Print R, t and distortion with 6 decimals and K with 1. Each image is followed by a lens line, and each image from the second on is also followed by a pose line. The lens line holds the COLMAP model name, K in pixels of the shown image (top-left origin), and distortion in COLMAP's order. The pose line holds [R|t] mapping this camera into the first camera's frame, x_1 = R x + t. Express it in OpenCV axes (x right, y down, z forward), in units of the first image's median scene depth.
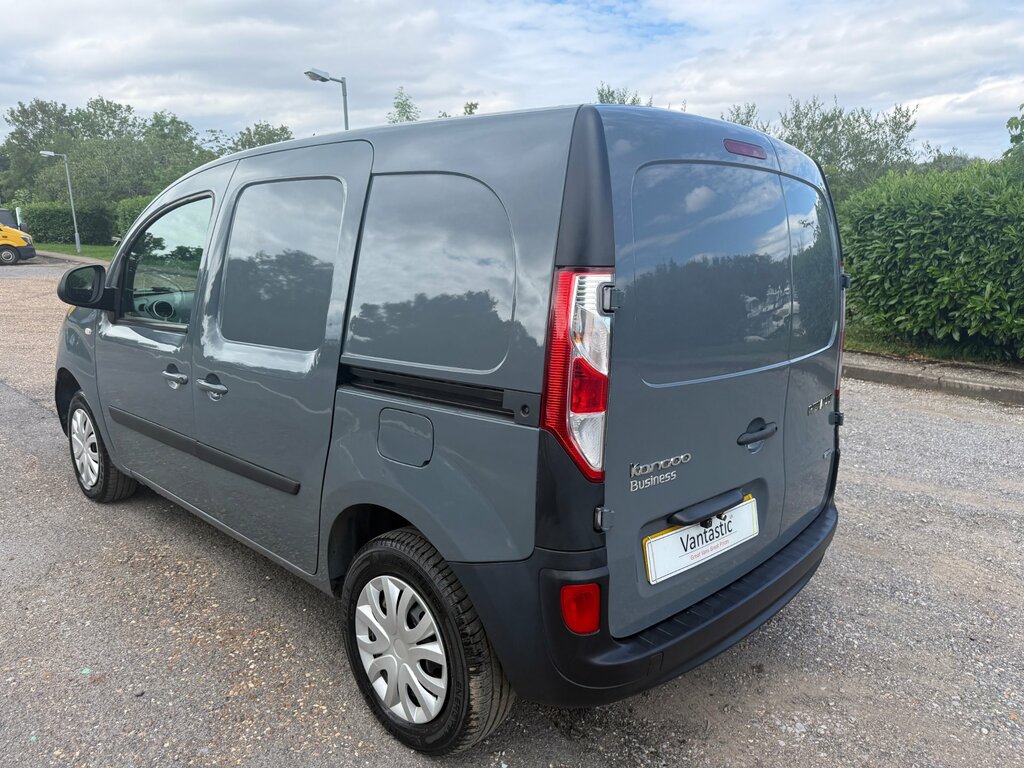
lens RADIAL K [[747.7, 0, 517.4], [0, 747.7, 379.2], [0, 0, 1]] dist [-0.000809, -0.005770]
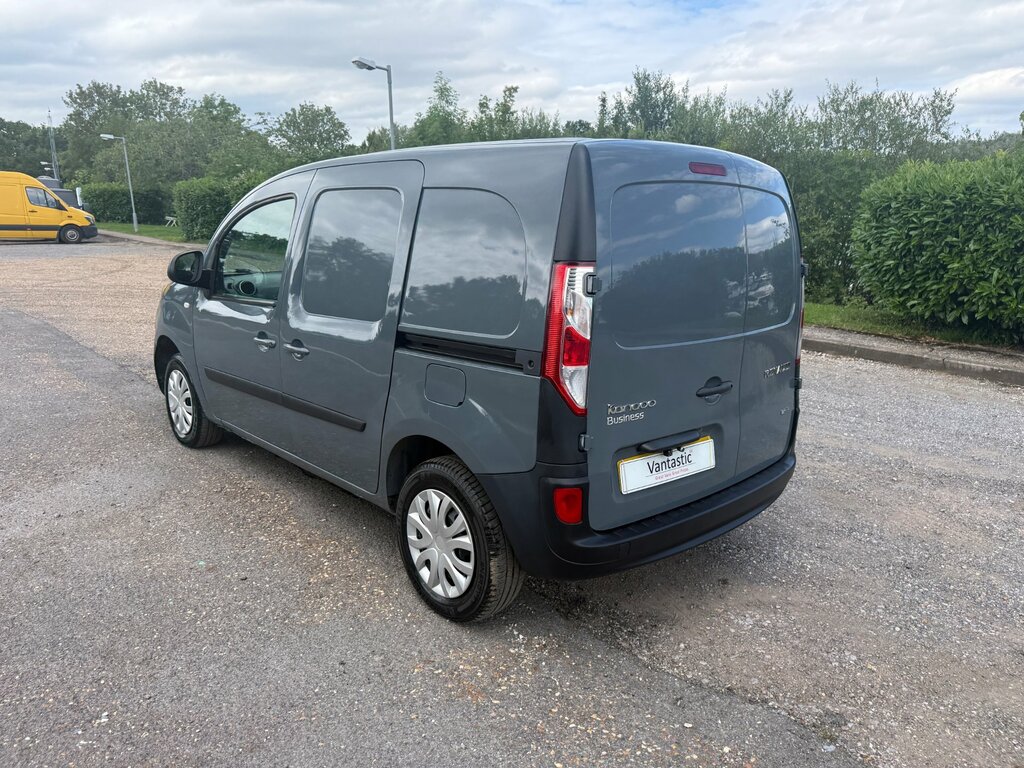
lens RADIAL K [[745.3, 0, 509.9], [0, 745.3, 384.7], [0, 0, 1]] dist [0.067752, -0.099391]
pose [[0.998002, 0.017277, -0.060767, 0.033683], [-0.015326, 0.999356, 0.032434, 0.021518], [0.061289, -0.031438, 0.997625, -0.240492]]
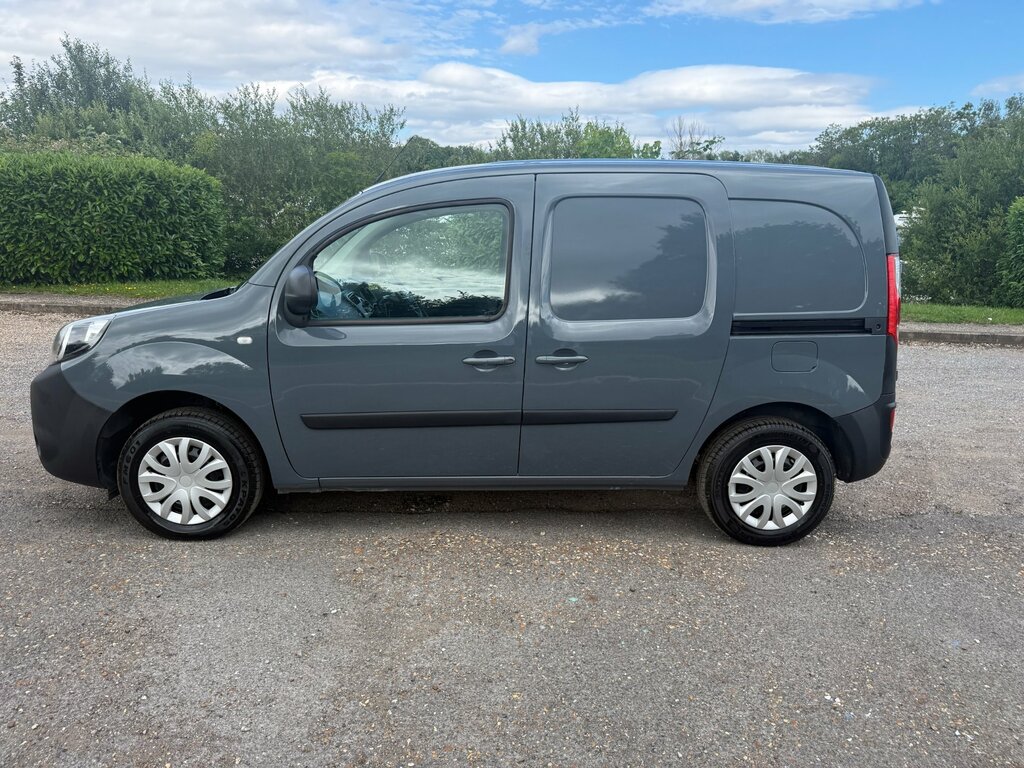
lens RADIAL K [[747.1, 0, 512.7], [0, 747.1, 380.0], [0, 0, 1]] dist [0.005622, -0.013350]
pose [[0.685079, -0.148671, 0.713137, -1.246899], [0.122572, 0.988521, 0.088331, -0.067803], [-0.718083, 0.026897, 0.695438, 0.188848]]
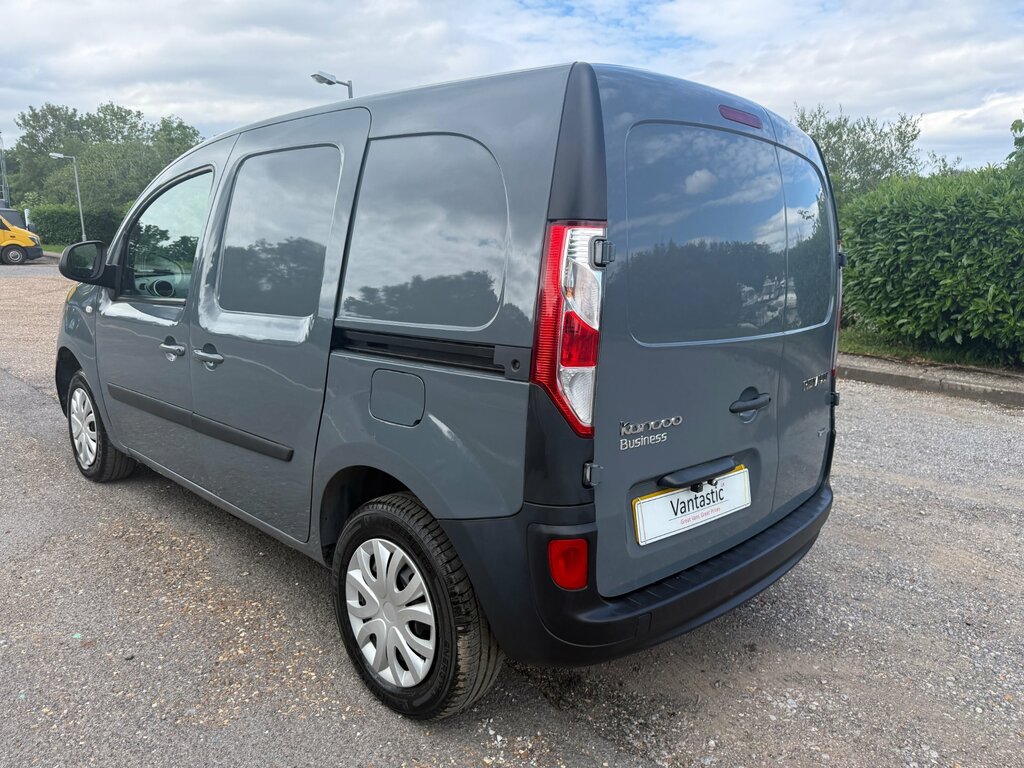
lens RADIAL K [[747.1, 0, 512.7], [0, 747.1, 380.0], [0, 0, 1]] dist [0.005622, -0.013350]
pose [[0.999849, 0.014349, -0.009846, 0.009802], [-0.014482, 0.999804, -0.013535, 0.045341], [0.009650, 0.013676, 0.999860, -0.000973]]
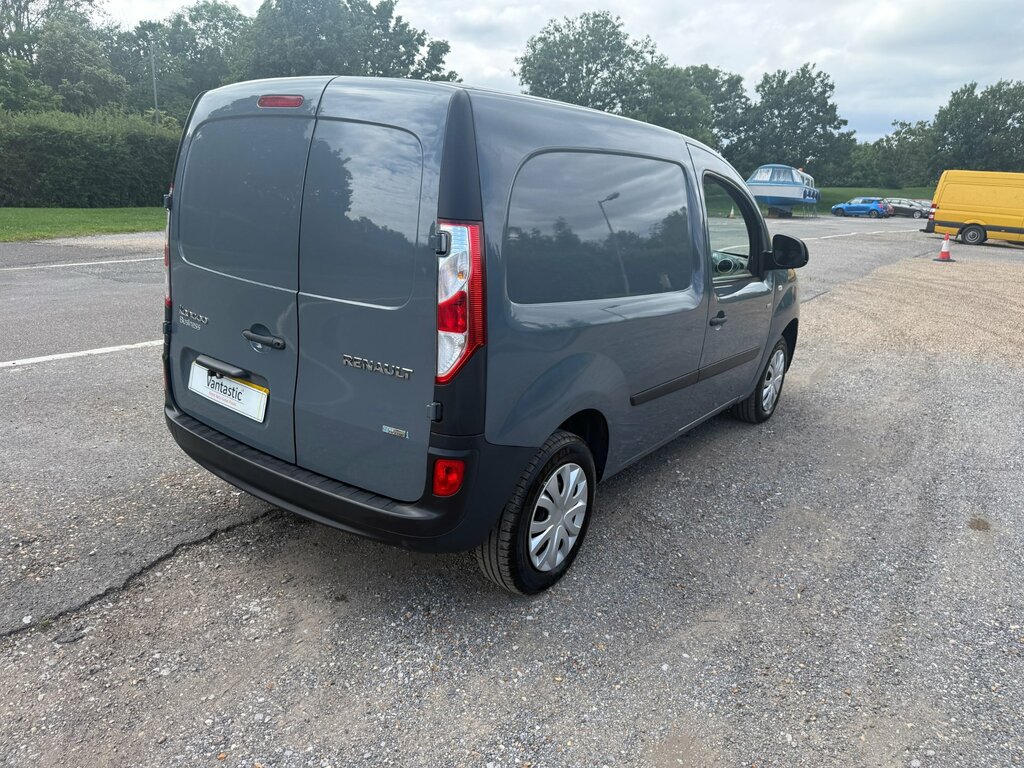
lens RADIAL K [[743.4, 0, 504.8], [0, 743.4, 383.0], [0, 0, 1]] dist [0.029354, -0.047251]
pose [[0.110667, 0.258995, -0.959518, 1.160360], [-0.246530, 0.942428, 0.225948, -0.172069], [0.962796, 0.211545, 0.168146, 0.895953]]
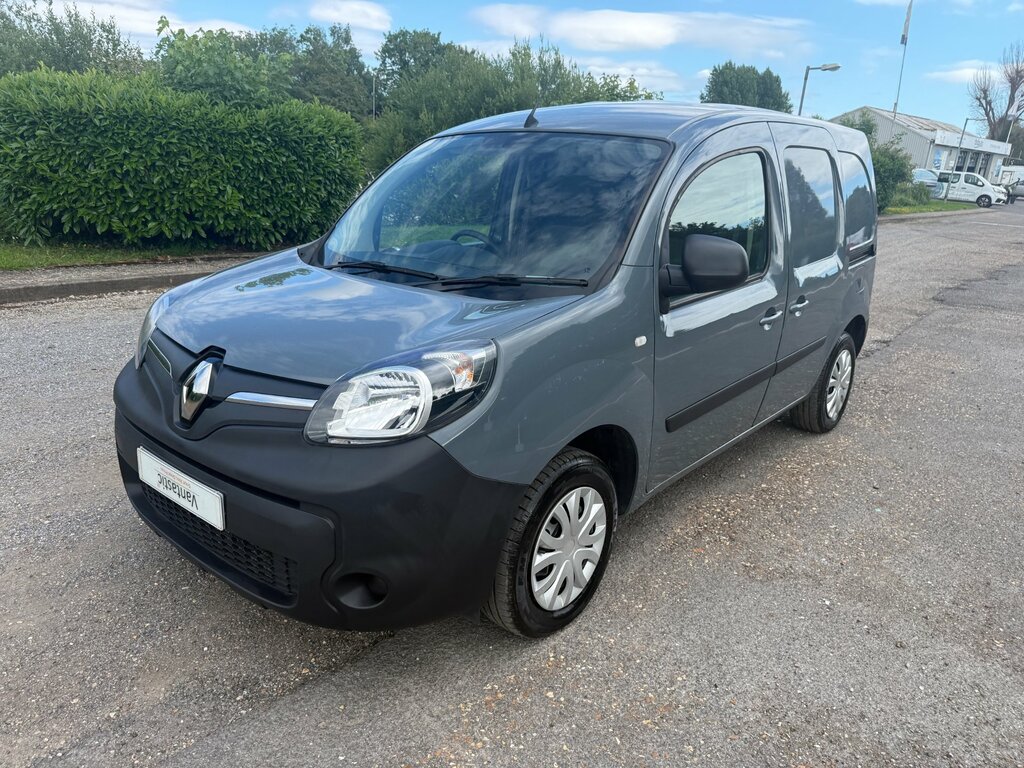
lens RADIAL K [[747.1, 0, 512.7], [0, 747.1, 380.0], [0, 0, 1]] dist [0.005622, -0.013350]
pose [[-0.083297, -0.300025, 0.950288, -1.528202], [0.149080, 0.939119, 0.309566, -0.322280], [-0.985311, 0.167454, -0.033498, 1.441255]]
